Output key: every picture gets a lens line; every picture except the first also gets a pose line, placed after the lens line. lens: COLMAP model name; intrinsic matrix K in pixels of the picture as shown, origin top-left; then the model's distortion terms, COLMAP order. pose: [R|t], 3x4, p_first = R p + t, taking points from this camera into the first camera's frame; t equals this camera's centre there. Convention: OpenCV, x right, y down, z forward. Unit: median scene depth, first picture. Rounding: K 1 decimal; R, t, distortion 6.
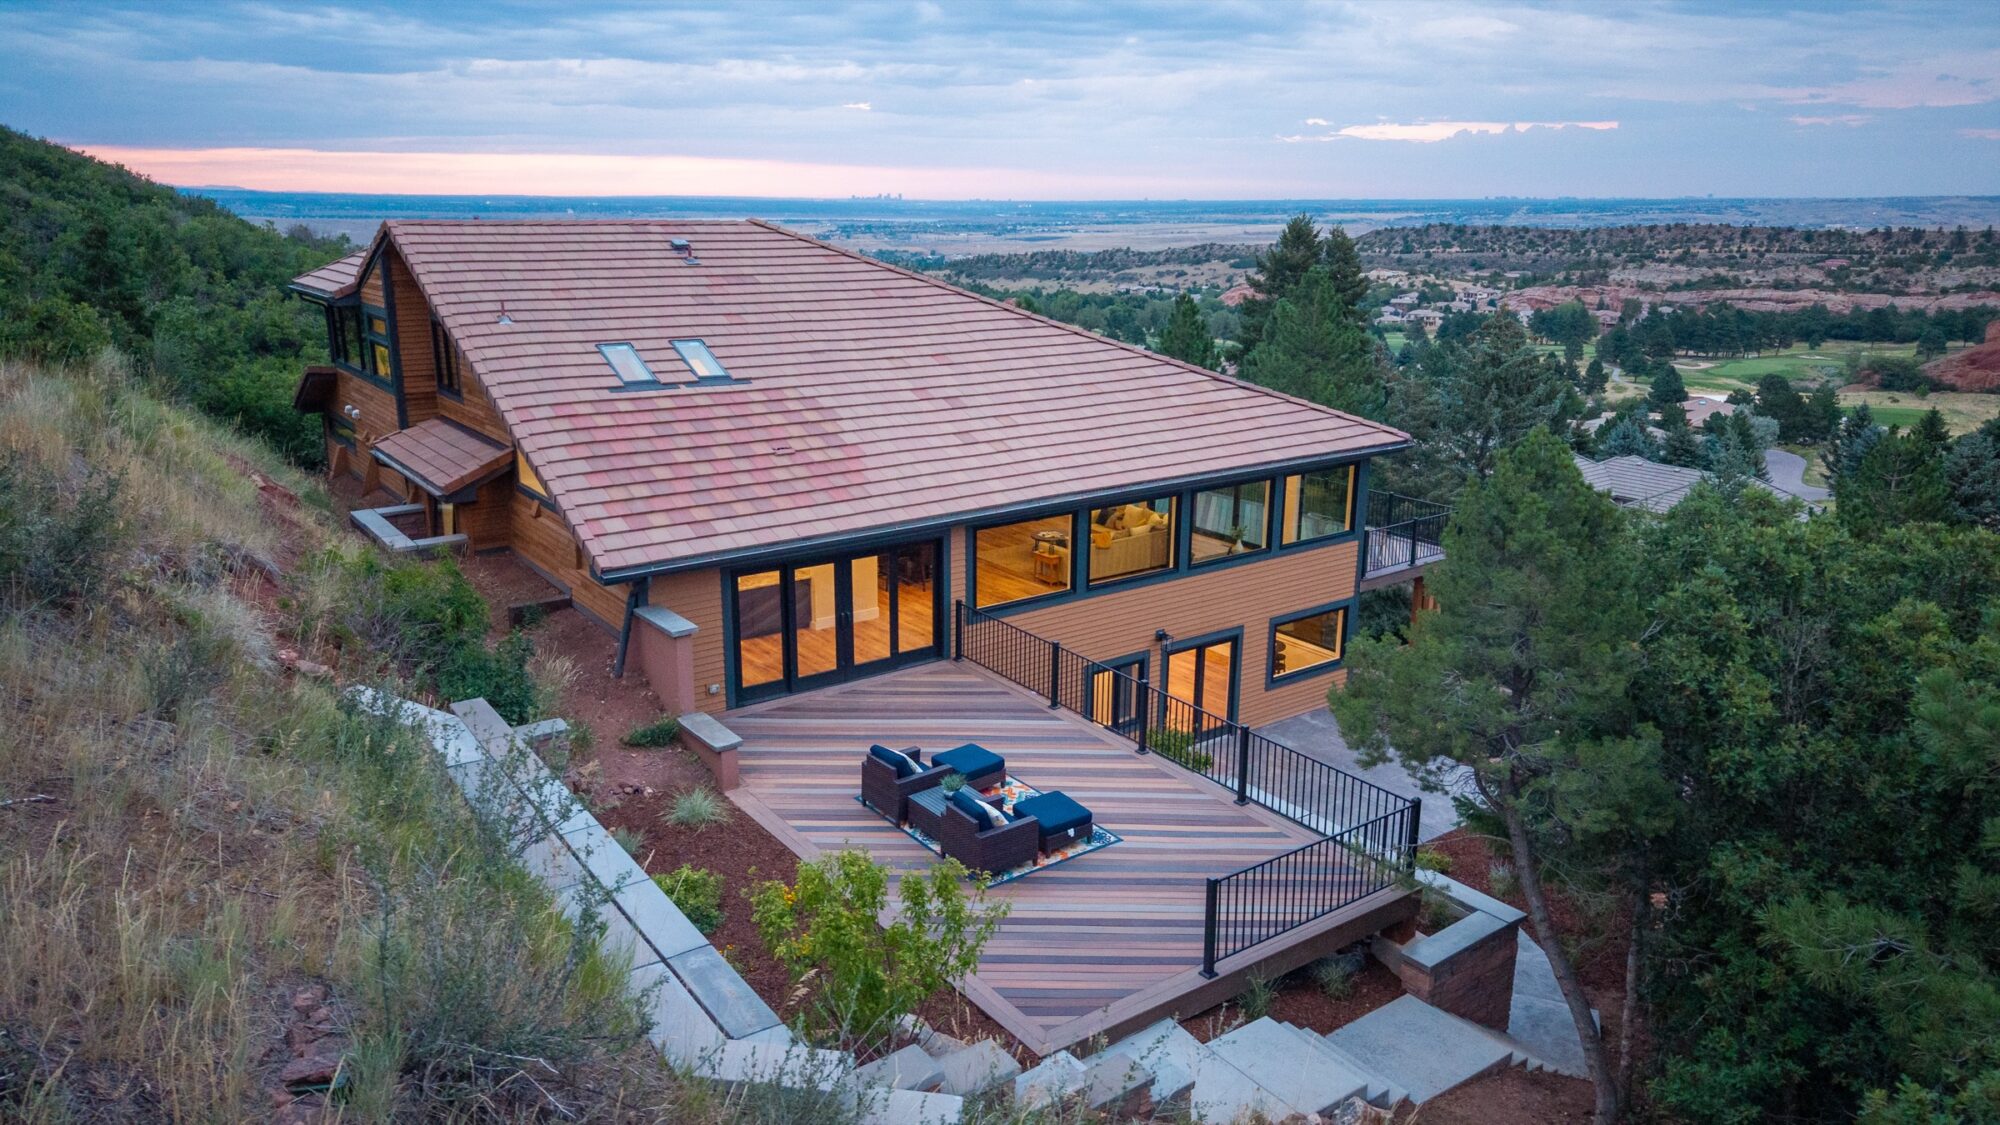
lens RADIAL K [[1313.3, 0, 959.3], [0, 1313.3, 580.9], [0, 0, 1]] dist [0.022066, -0.031898]
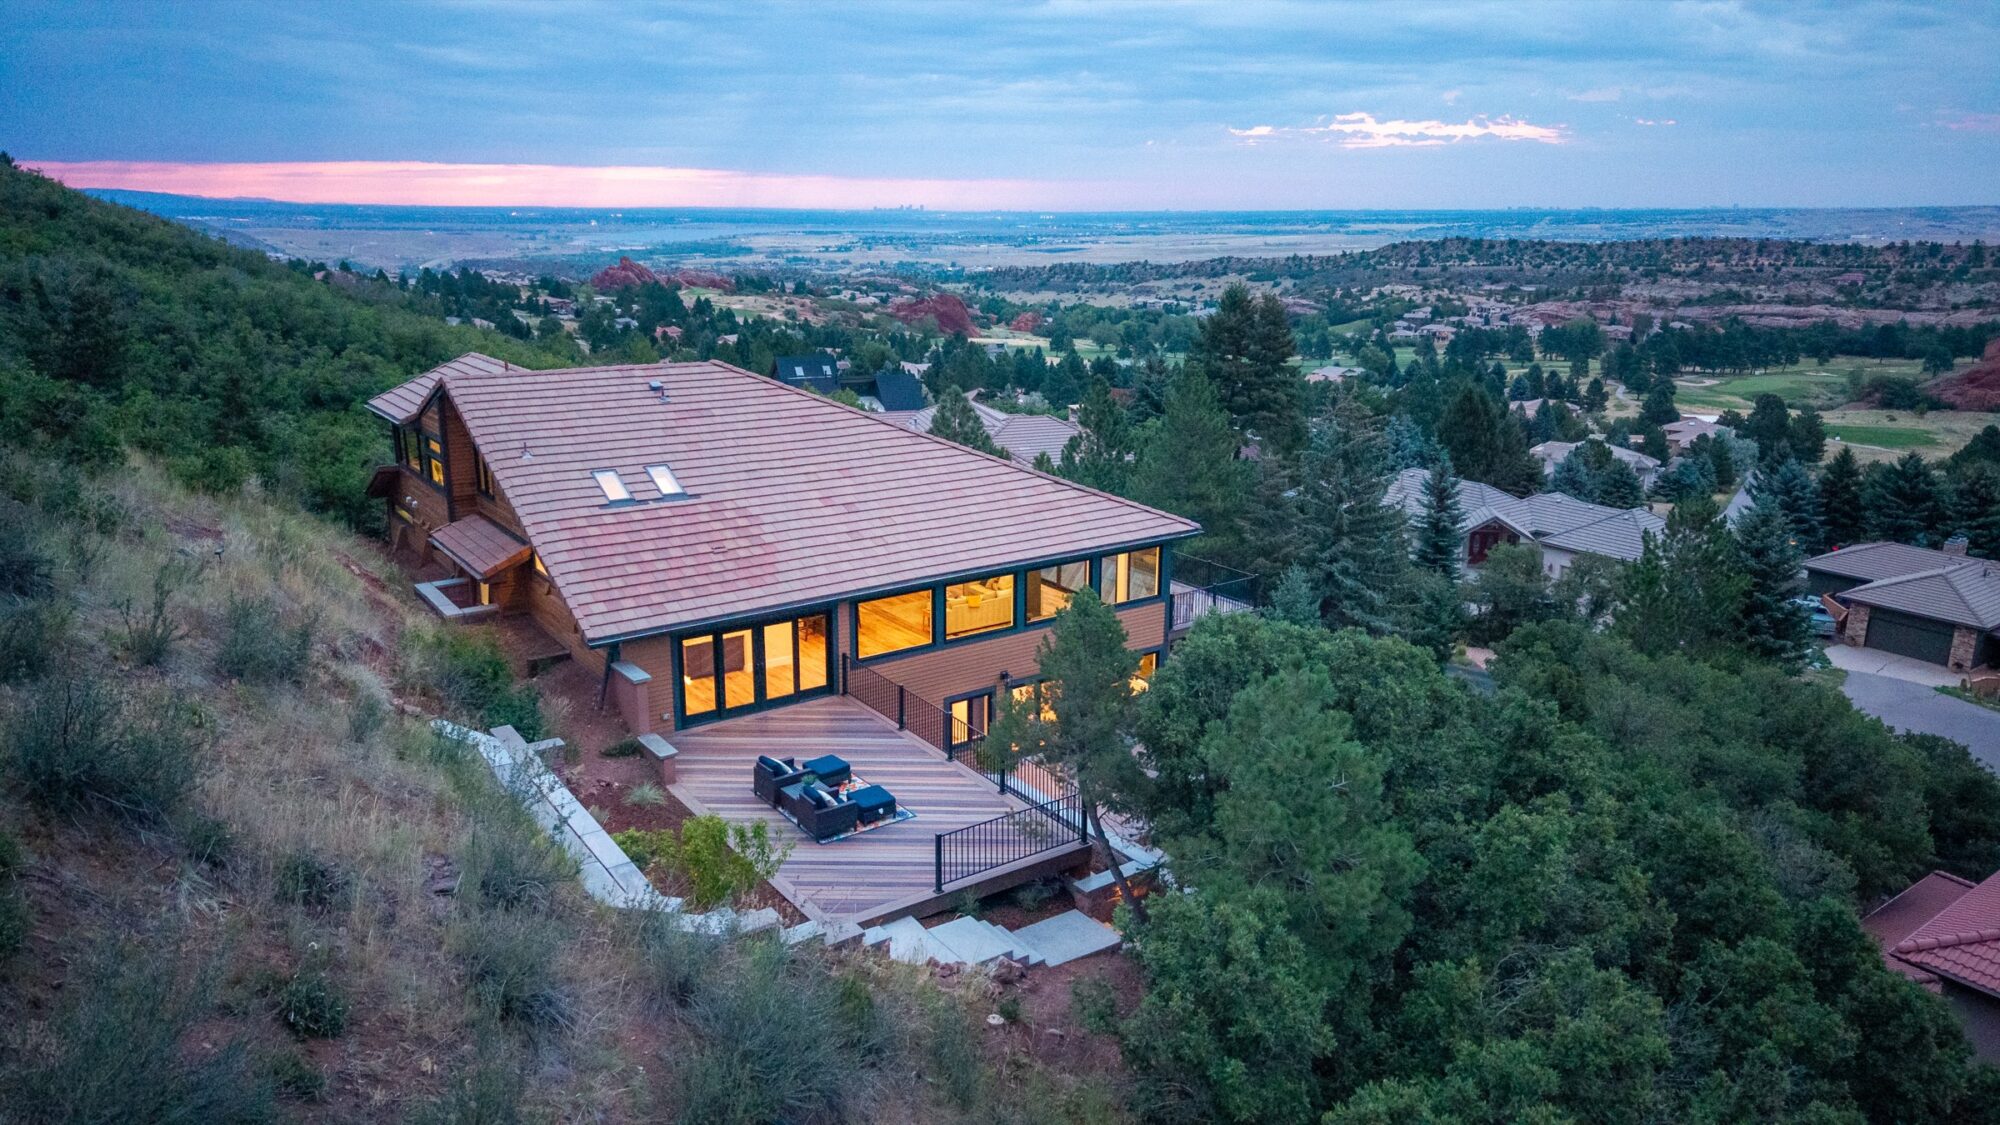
lens RADIAL K [[1389.2, 0, 1000.0], [0, 1389.2, 562.5], [0, 0, 1]] dist [0.026854, -0.049311]
pose [[0.999979, 0.004173, -0.004923, 0.148875], [-0.004232, 0.999919, -0.012020, -0.056087], [0.004872, 0.012041, 0.999916, -0.428177]]
